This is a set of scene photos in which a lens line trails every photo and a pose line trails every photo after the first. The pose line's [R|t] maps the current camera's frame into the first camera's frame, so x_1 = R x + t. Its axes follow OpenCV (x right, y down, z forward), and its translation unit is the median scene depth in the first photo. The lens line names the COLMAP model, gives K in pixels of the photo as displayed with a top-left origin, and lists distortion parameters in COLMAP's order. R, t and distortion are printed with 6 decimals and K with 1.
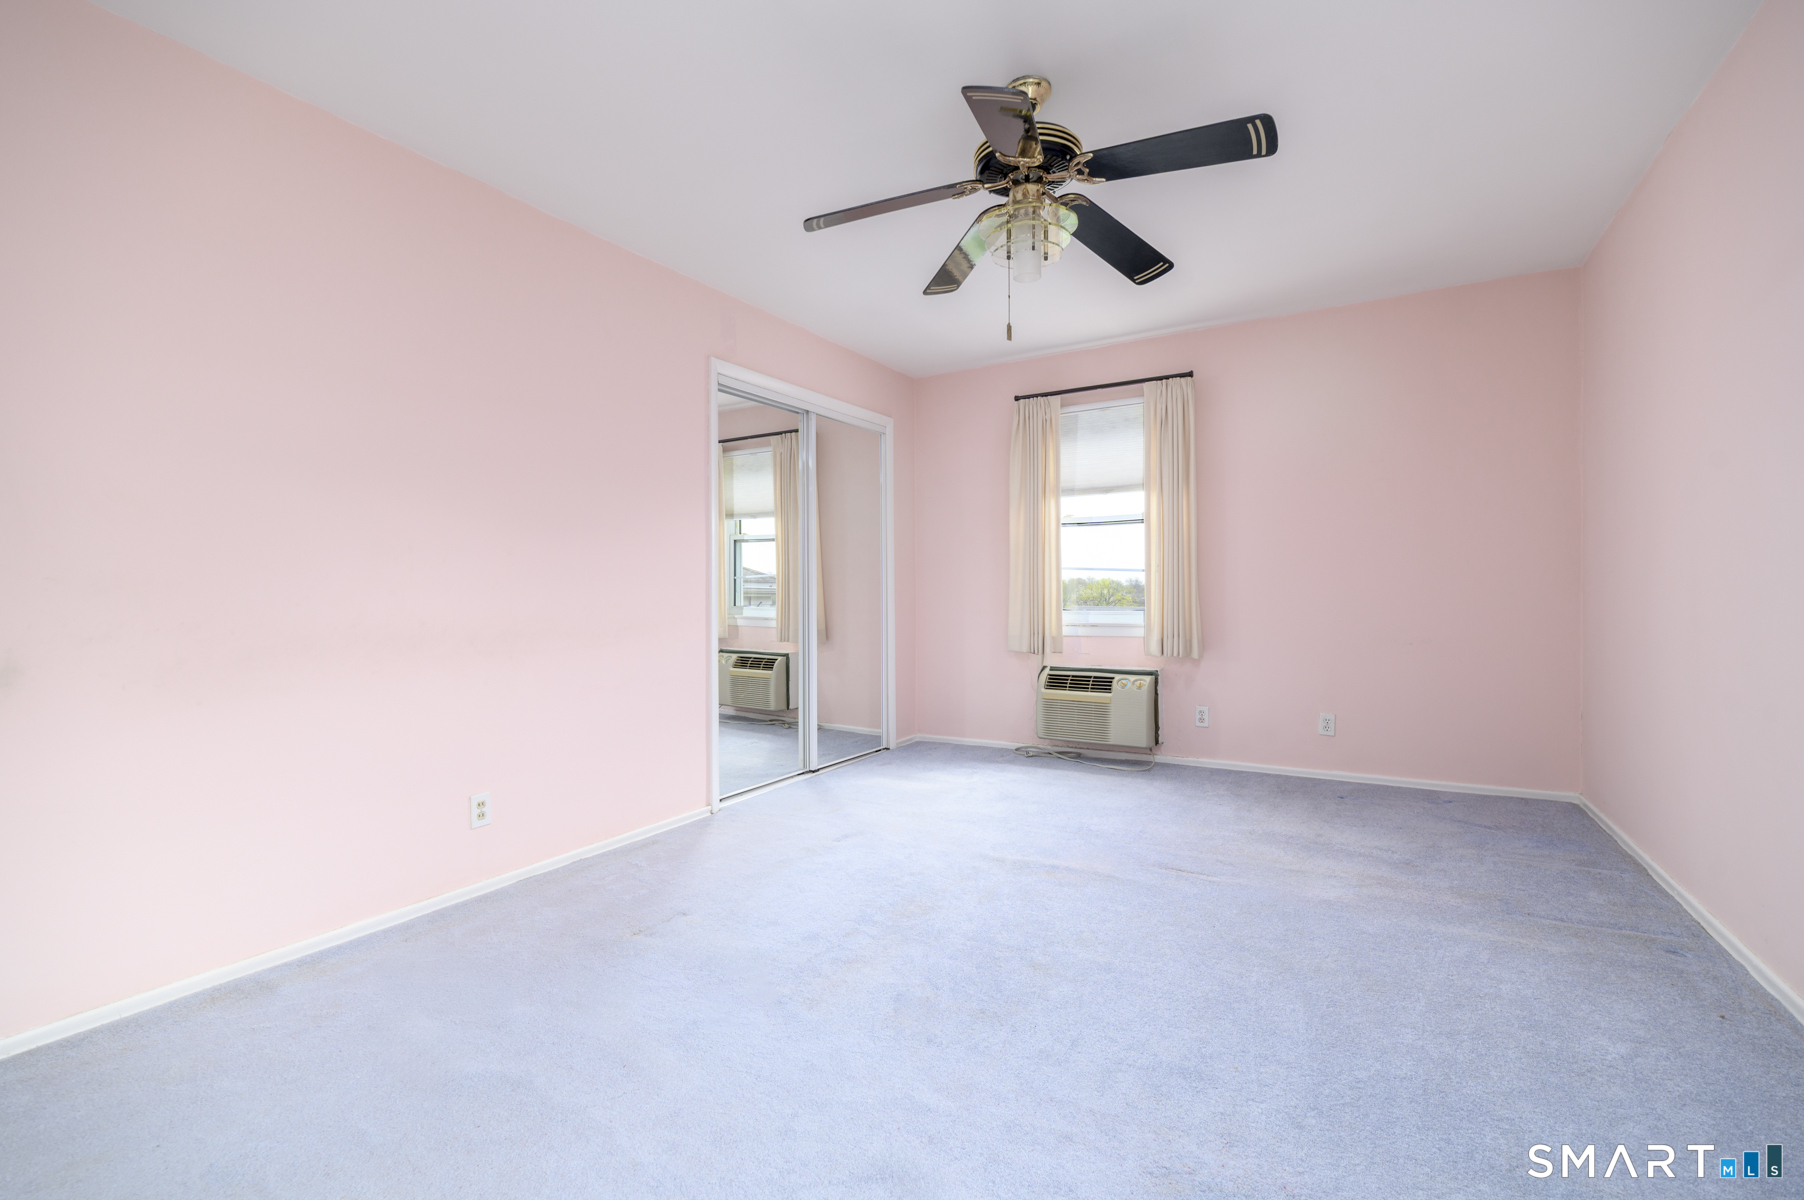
lens RADIAL K [[796.3, 0, 902.0], [0, 796.3, 600.0], [0, 0, 1]] dist [-0.000055, 0.000199]
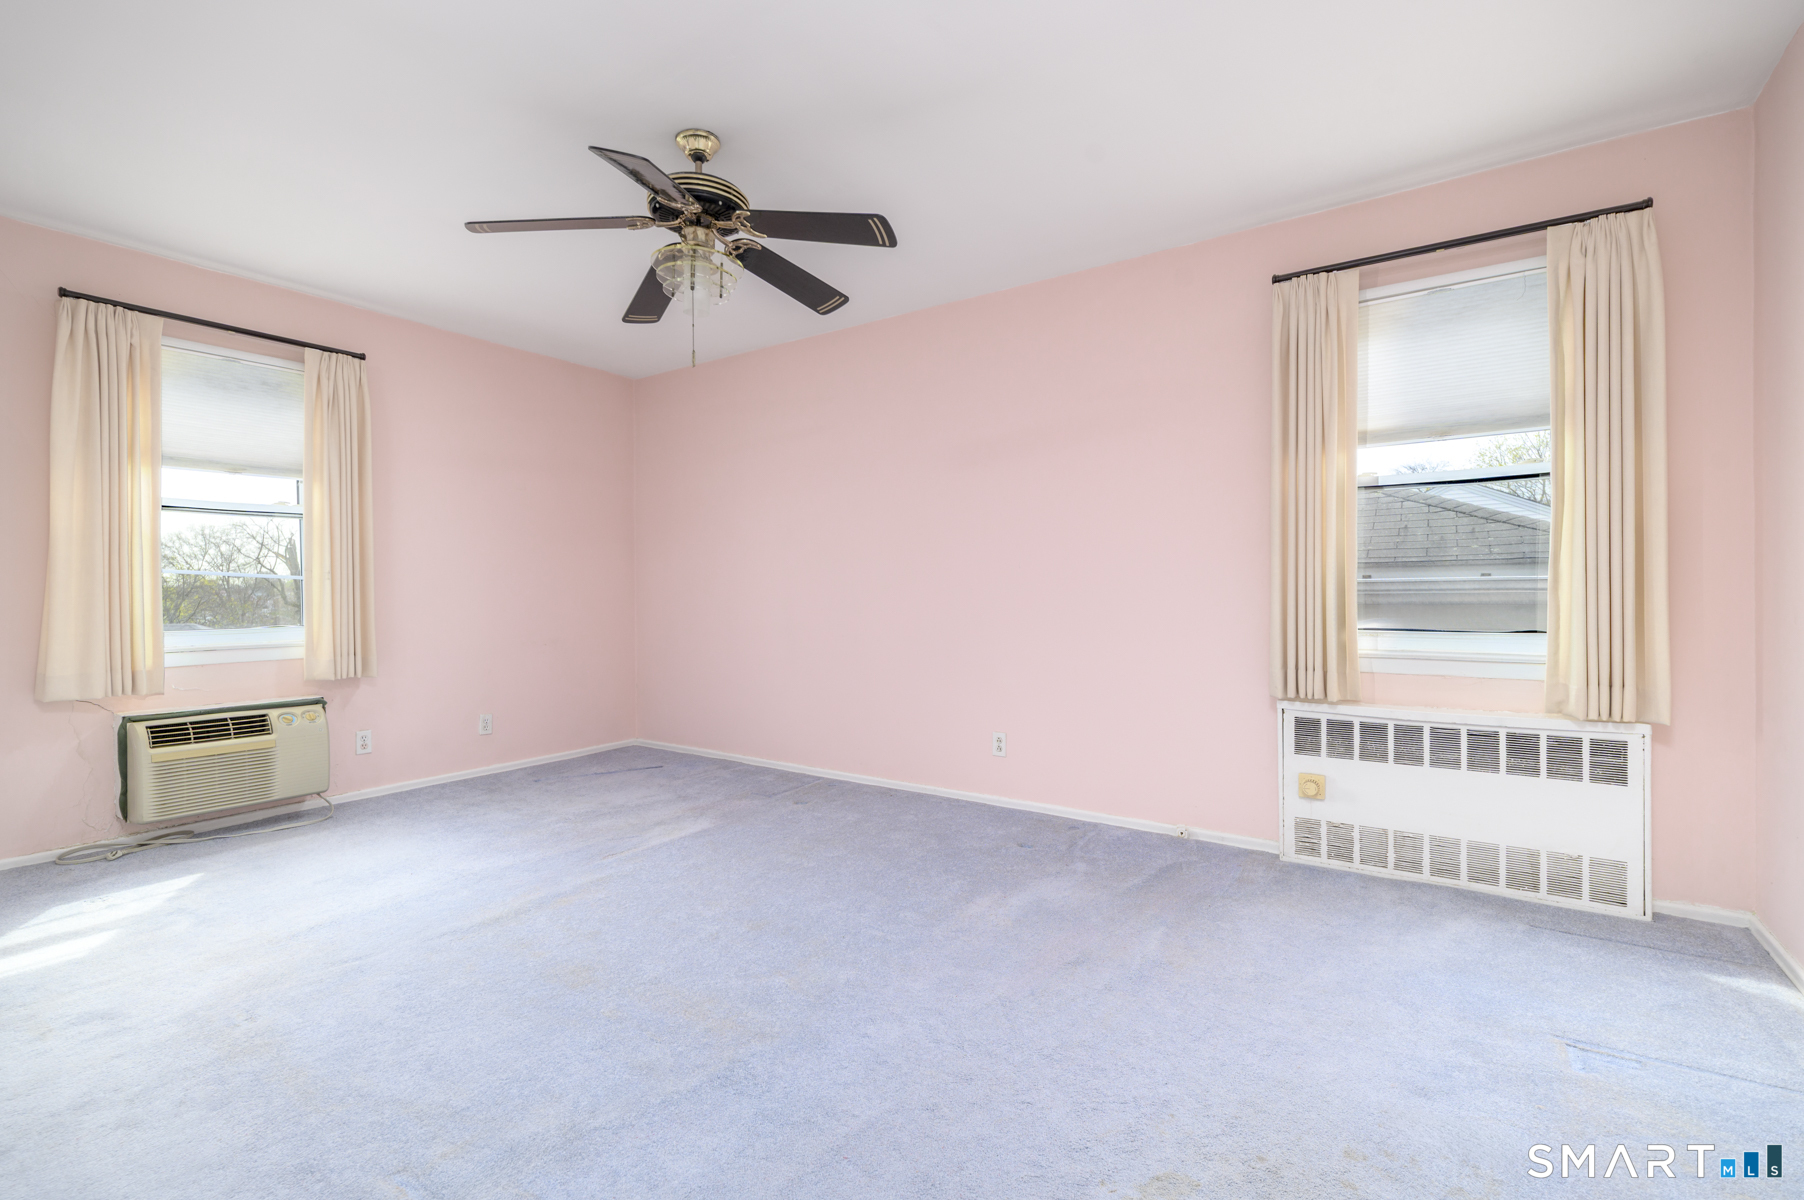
lens RADIAL K [[796.3, 0, 902.0], [0, 796.3, 600.0], [0, 0, 1]] dist [-0.000055, 0.000199]
pose [[0.079053, -0.007911, 0.996839, -0.461618], [0.014790, 0.999868, 0.006762, -0.009914], [-0.996761, 0.014209, 0.079160, 0.326349]]
